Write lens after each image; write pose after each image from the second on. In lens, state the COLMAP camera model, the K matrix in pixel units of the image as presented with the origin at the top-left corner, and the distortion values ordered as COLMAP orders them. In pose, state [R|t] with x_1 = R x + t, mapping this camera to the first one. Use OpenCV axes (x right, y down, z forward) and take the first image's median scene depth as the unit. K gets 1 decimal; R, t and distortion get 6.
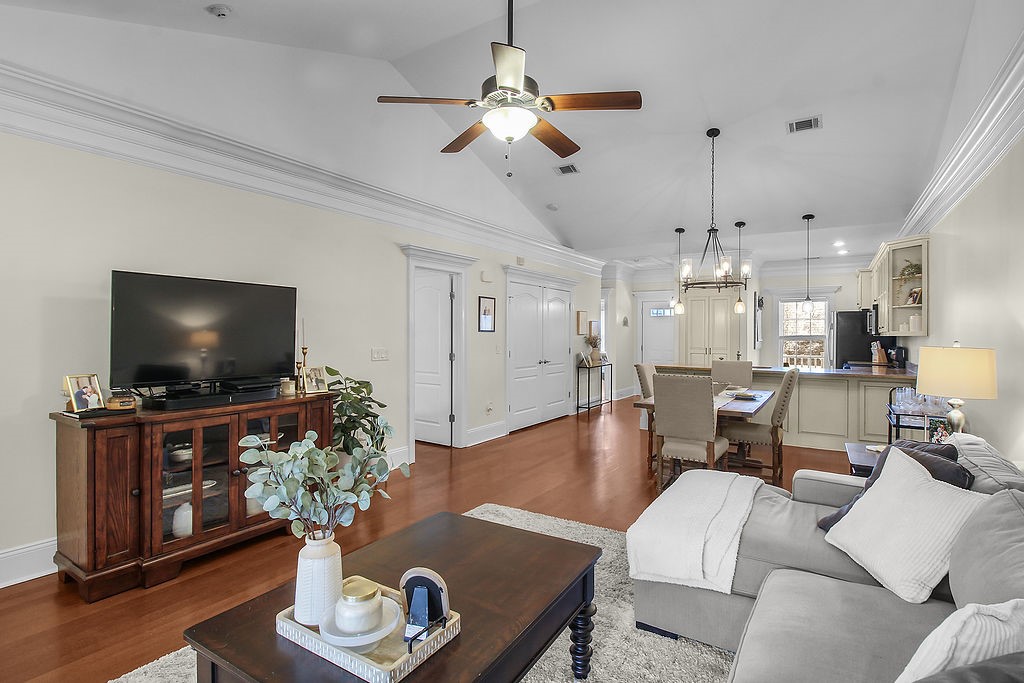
lens RADIAL K [[492.7, 0, 513.9], [0, 492.7, 334.6], [0, 0, 1]] dist [0.000717, -0.013811]
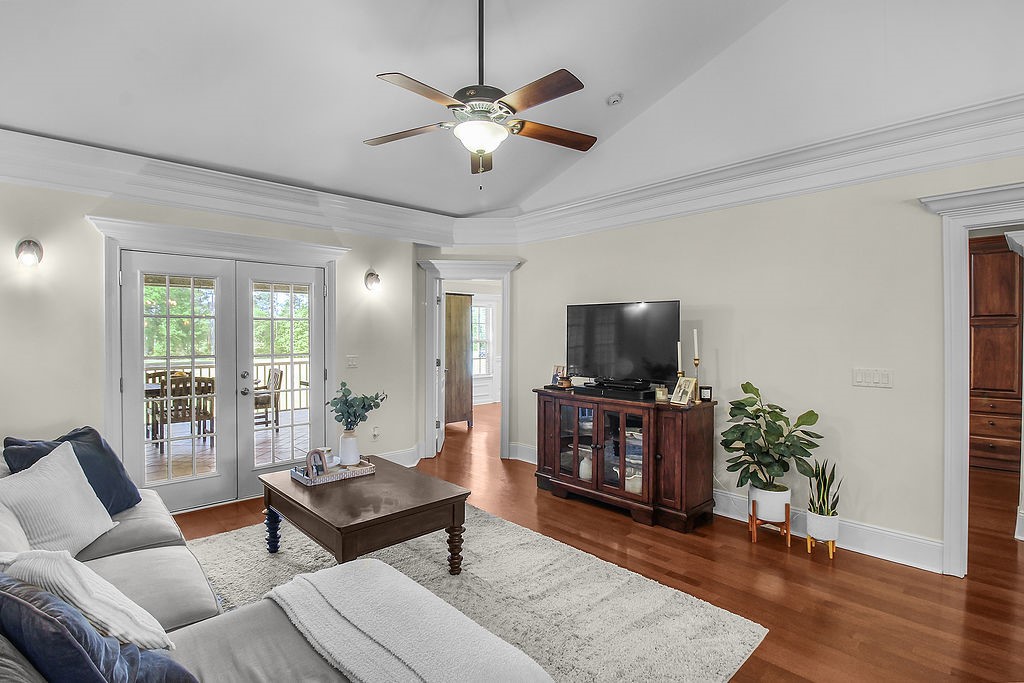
lens RADIAL K [[492.7, 0, 513.9], [0, 492.7, 334.6], [0, 0, 1]] dist [0.000717, -0.013811]
pose [[-0.249060, -0.008636, -0.968449, 0.746644], [-0.004831, 0.999959, -0.007674, -0.014149], [0.968476, 0.002768, -0.249092, 1.041153]]
